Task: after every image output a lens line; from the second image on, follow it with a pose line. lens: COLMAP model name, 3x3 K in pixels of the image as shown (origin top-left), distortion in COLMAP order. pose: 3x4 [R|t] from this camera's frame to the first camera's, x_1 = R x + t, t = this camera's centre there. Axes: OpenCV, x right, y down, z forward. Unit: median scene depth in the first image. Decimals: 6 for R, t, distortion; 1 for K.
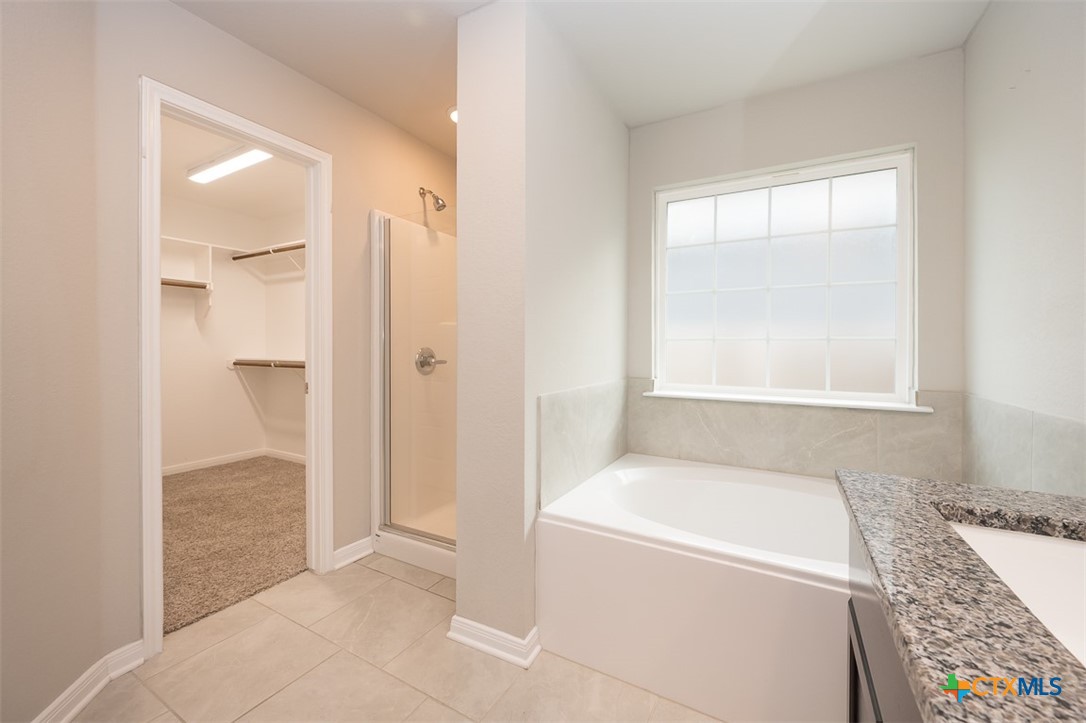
lens RADIAL K [[429.3, 0, 547.7], [0, 429.3, 349.7], [0, 0, 1]] dist [-0.000938, -0.000059]
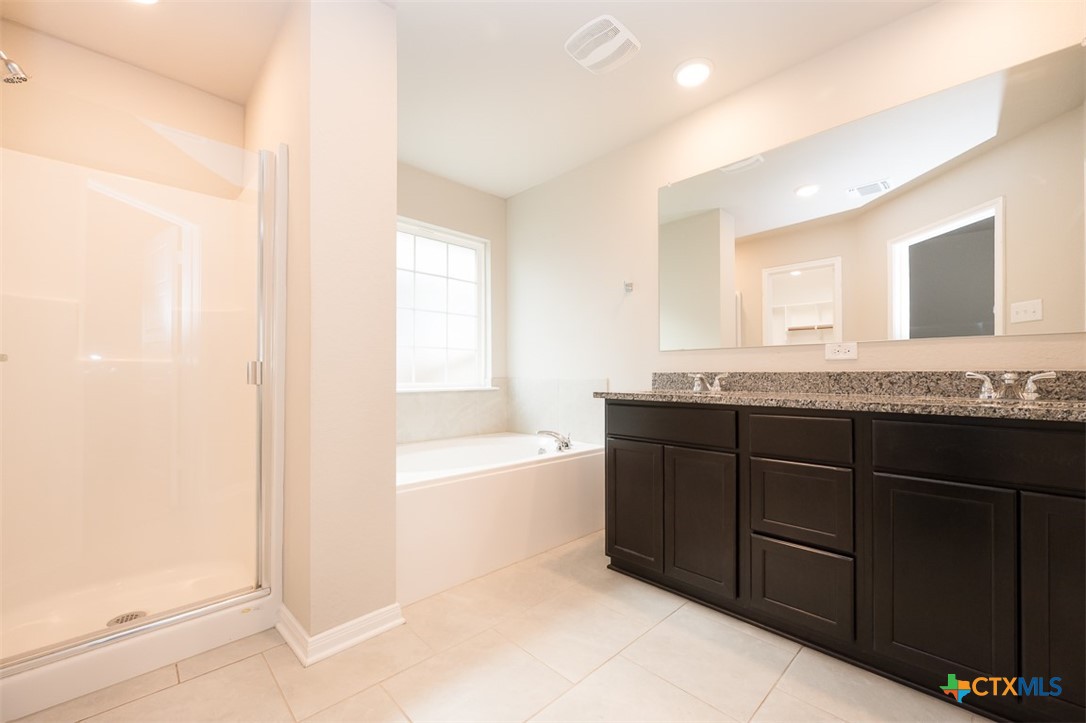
lens RADIAL K [[433.0, 0, 542.9], [0, 433.0, 372.0], [0, 0, 1]] dist [-0.002120, -0.000130]
pose [[0.296157, 0.000144, 0.955139, -0.816658], [0.005461, 0.999983, -0.001844, 0.073219], [-0.955124, 0.005762, 0.296151, 0.251723]]
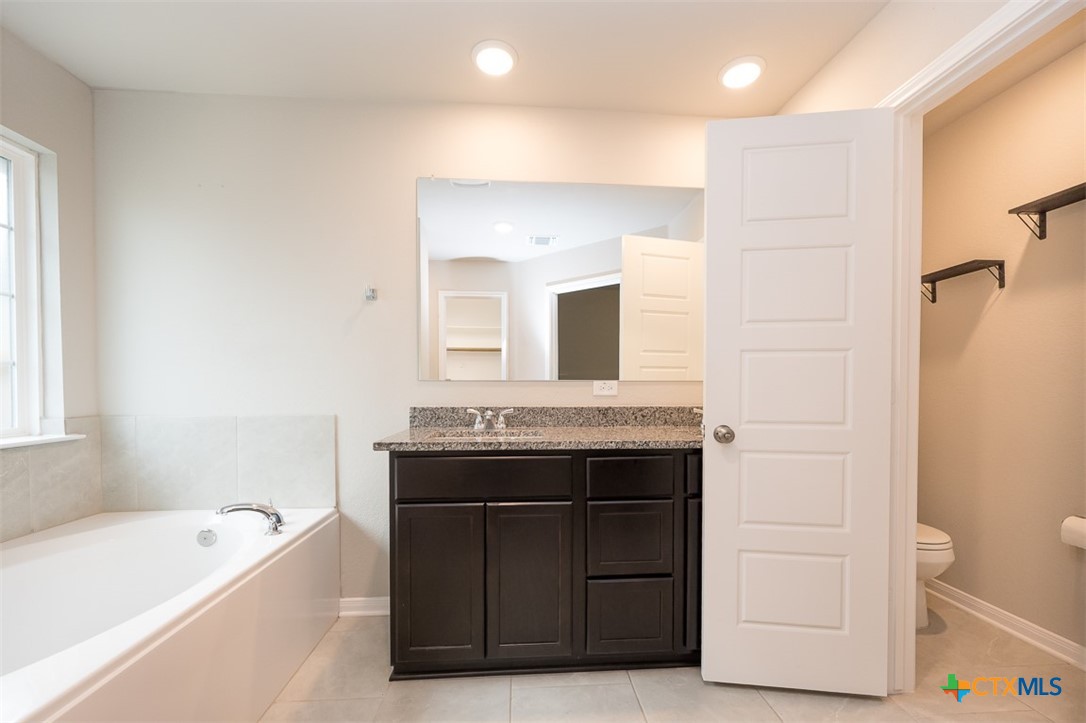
lens RADIAL K [[451.2, 0, 545.0], [0, 451.2, 392.1], [0, 0, 1]] dist [-0.001137, -0.000046]
pose [[-0.544436, -0.018427, 0.838600, -0.553158], [-0.001507, 0.999779, 0.020990, 0.014124], [-0.838801, 0.010164, -0.544343, 0.648846]]
